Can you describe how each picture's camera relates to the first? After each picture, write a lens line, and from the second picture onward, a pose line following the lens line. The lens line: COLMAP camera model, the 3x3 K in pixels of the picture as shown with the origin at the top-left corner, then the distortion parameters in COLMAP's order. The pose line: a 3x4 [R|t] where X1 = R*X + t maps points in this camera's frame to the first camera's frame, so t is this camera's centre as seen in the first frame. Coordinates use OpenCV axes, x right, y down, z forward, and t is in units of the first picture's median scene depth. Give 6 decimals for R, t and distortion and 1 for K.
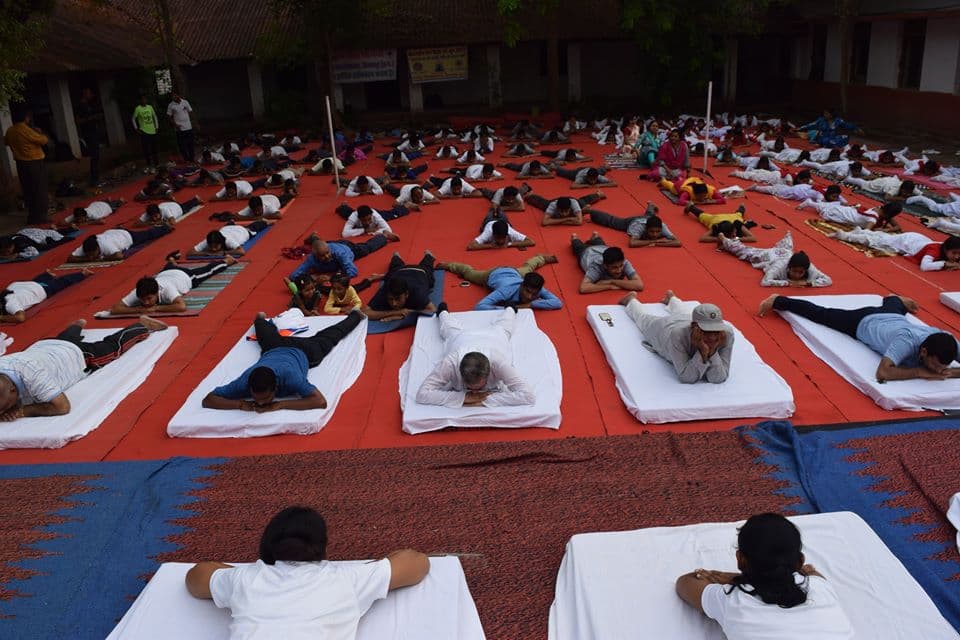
lens RADIAL K [[749.8, 0, 474.3], [0, 749.8, 319.7], [0, 0, 1]] dist [-0.095212, 0.020611]
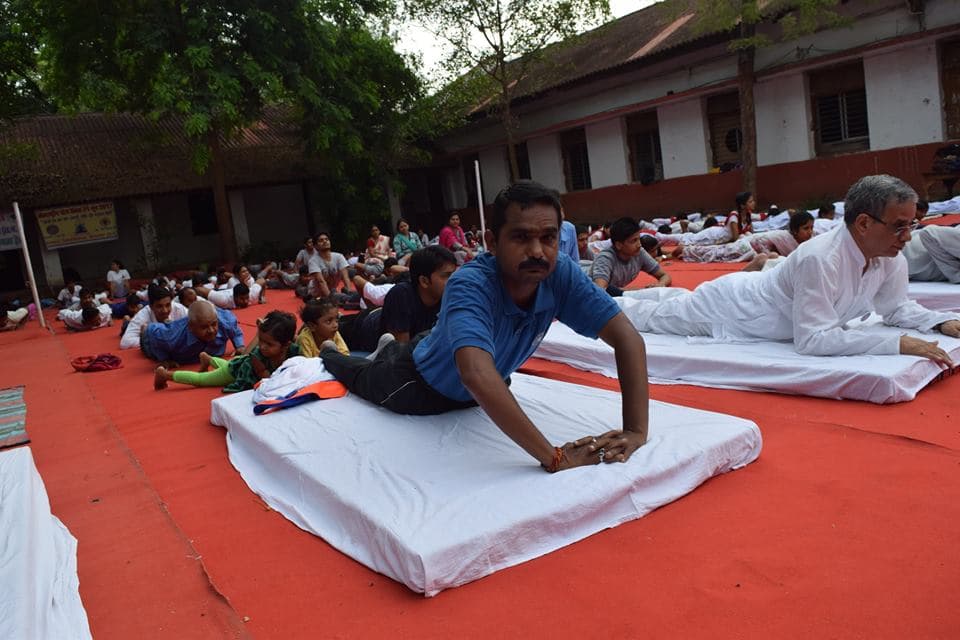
lens RADIAL K [[749.8, 0, 474.3], [0, 749.8, 319.7], [0, 0, 1]] dist [-0.095212, 0.020611]
pose [[0.845018, -0.135828, 0.517199, -0.112772], [0.263844, 0.947176, -0.182329, 0.022713], [-0.465113, 0.290531, 0.836218, 0.142341]]
